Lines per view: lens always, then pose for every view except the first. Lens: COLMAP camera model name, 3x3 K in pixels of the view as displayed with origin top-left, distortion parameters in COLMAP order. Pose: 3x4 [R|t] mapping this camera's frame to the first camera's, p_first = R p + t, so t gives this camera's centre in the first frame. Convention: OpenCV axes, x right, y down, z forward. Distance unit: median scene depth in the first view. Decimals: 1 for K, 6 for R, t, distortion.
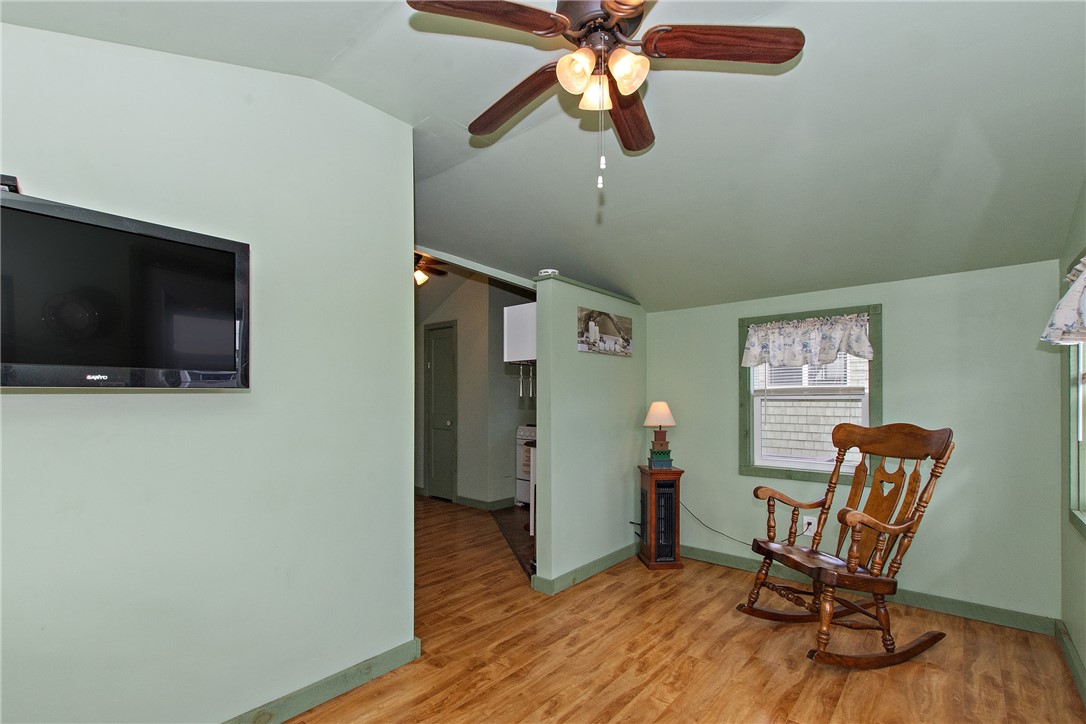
lens RADIAL K [[489.9, 0, 540.9], [0, 489.9, 401.0], [0, 0, 1]] dist [0.000027, -0.000102]
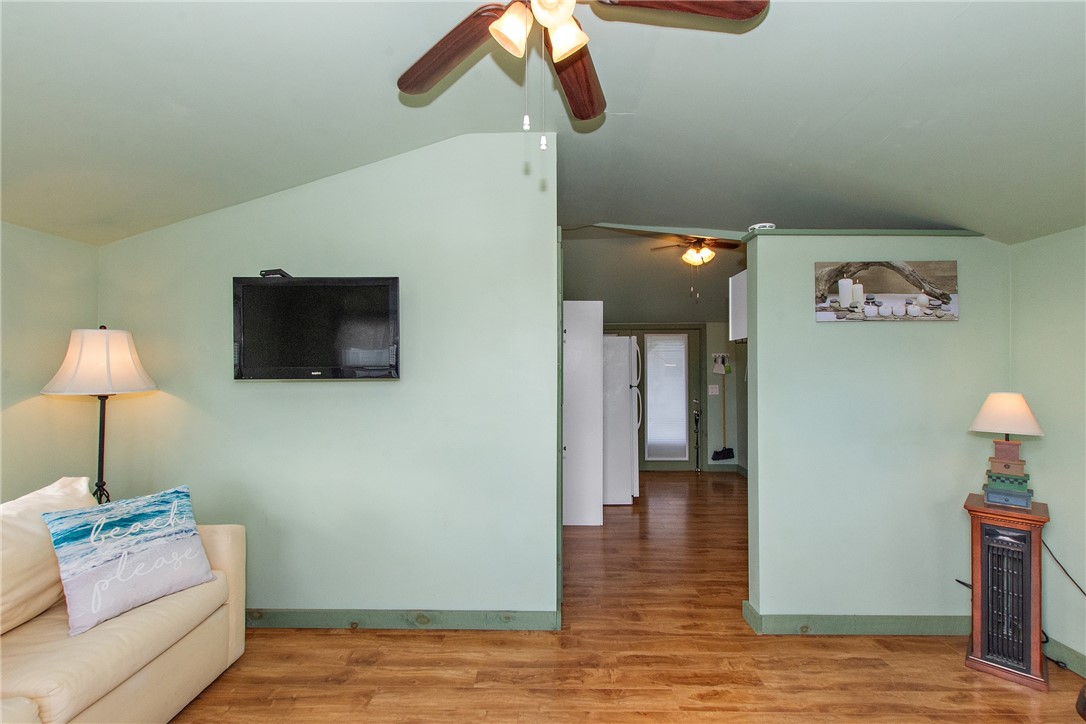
lens RADIAL K [[469.0, 0, 549.1], [0, 469.0, 367.3], [0, 0, 1]] dist [0.000145, -0.000497]
pose [[0.640201, -0.006787, -0.768177, 0.364426], [-0.005620, 0.999893, -0.013518, -0.020768], [0.768187, 0.012972, 0.640094, 0.232193]]
